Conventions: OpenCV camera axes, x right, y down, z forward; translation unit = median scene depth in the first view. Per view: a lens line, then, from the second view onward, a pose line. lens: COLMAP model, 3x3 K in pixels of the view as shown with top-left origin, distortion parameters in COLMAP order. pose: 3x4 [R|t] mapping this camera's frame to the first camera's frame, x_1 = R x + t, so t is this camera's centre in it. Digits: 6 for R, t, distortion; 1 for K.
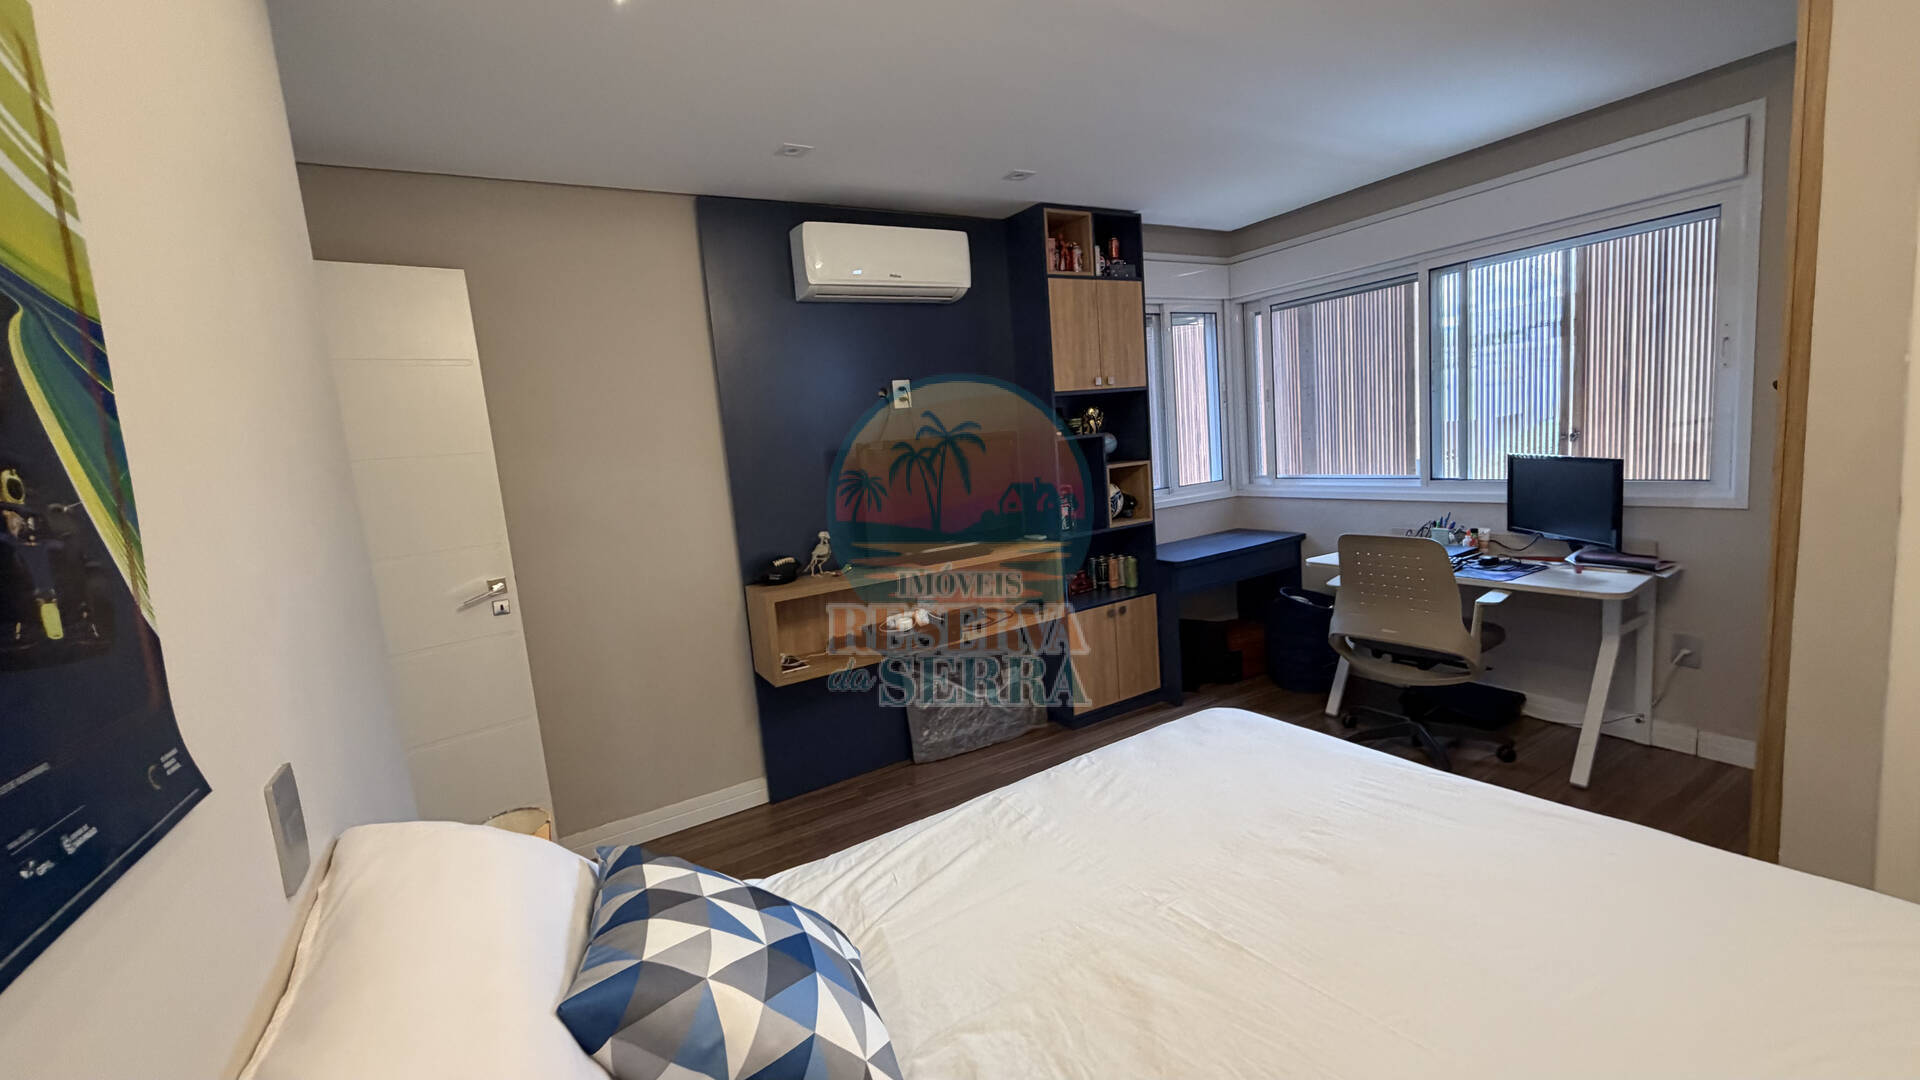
lens RADIAL K [[769.2, 0, 955.7], [0, 769.2, 538.2], [0, 0, 1]] dist [-0.000575, -0.000152]
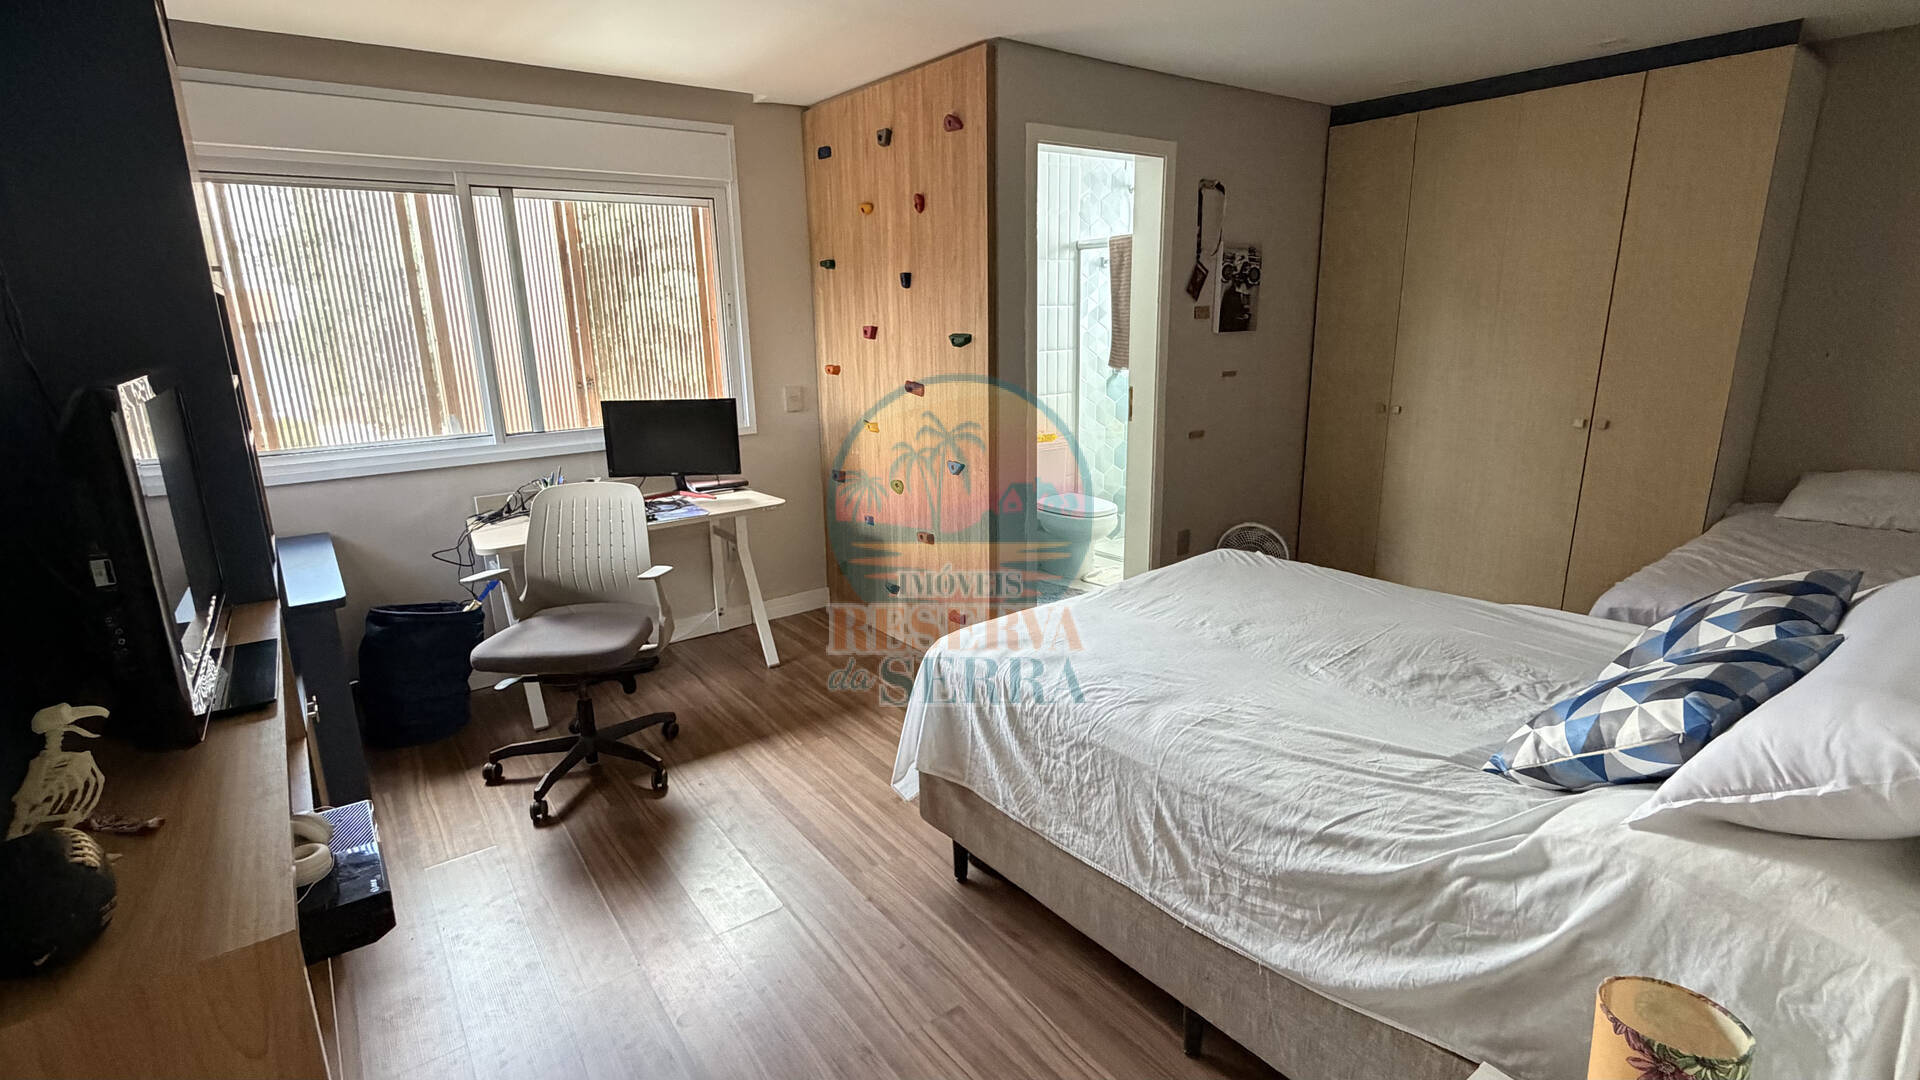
lens RADIAL K [[878.6, 0, 960.0], [0, 878.6, 540.0], [0, 0, 1]] dist [-0.010566, 0.000032]
pose [[-0.107187, -0.166816, 0.980145, -0.444114], [0.157378, 0.970549, 0.182393, -0.063726], [-0.981704, 0.173804, -0.077777, 0.620157]]
